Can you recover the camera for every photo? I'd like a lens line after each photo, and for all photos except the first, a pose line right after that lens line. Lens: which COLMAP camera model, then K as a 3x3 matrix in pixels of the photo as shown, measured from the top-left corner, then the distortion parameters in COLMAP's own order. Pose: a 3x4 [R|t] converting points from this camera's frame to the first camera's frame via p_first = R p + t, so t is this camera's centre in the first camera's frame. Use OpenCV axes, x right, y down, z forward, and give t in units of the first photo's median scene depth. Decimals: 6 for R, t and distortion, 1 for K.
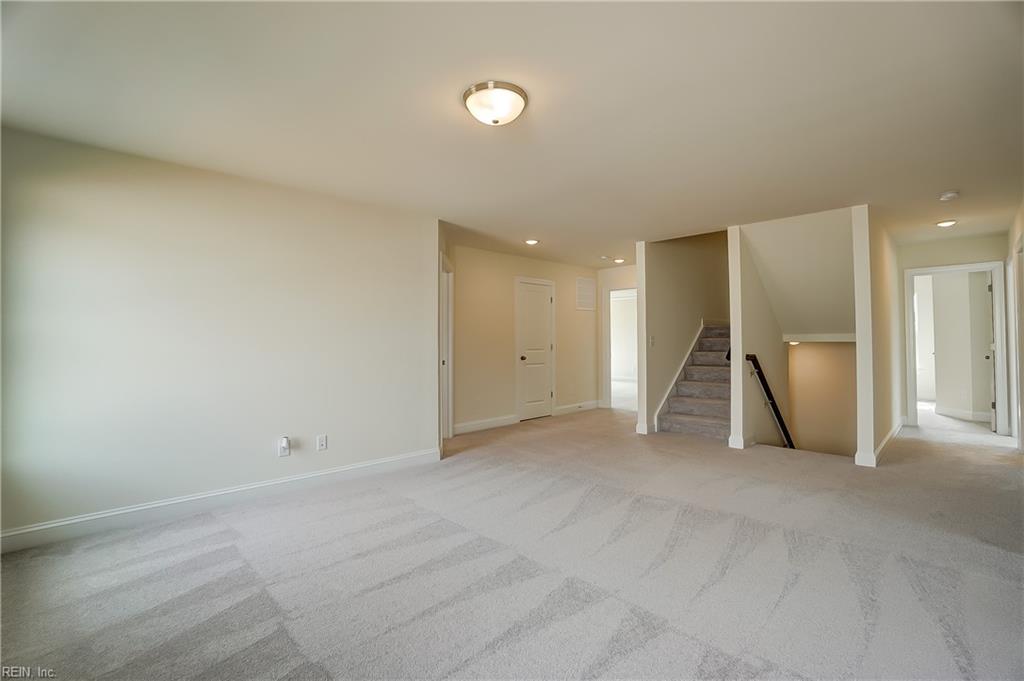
lens RADIAL K [[453.6, 0, 507.0], [0, 453.6, 333.1], [0, 0, 1]] dist [-0.059740, 0.019285]
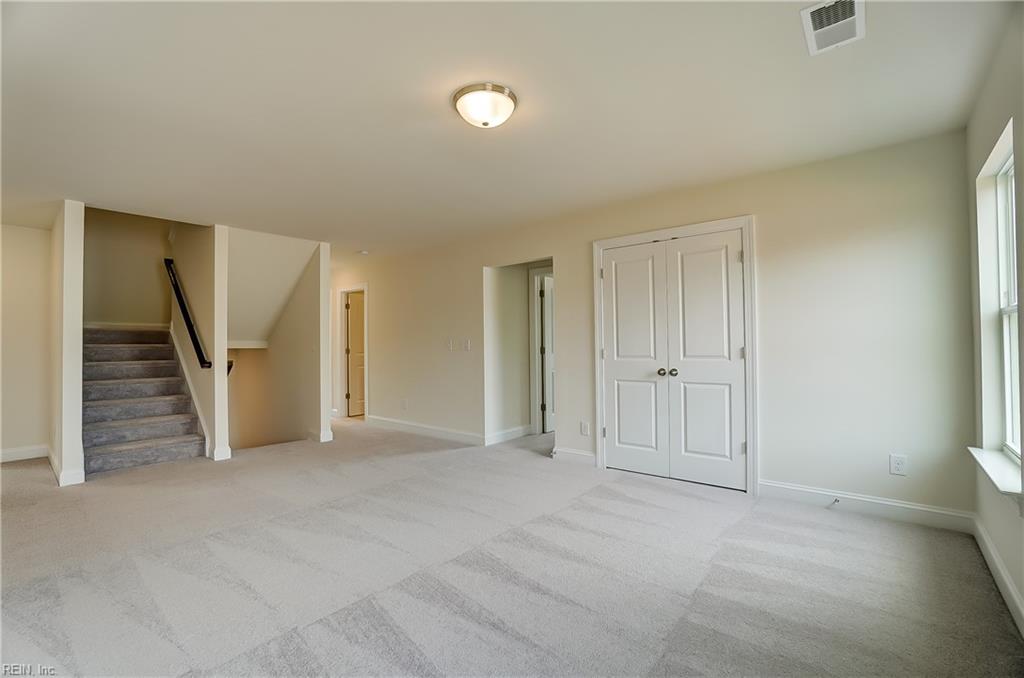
lens RADIAL K [[453.6, 0, 507.2], [0, 453.6, 343.7], [0, 0, 1]] dist [-0.059740, 0.019285]
pose [[-0.084491, 0.008293, 0.996390, -0.619936], [-0.010505, 0.999902, -0.009213, 0.018322], [-0.996369, -0.011245, -0.084396, 0.620766]]
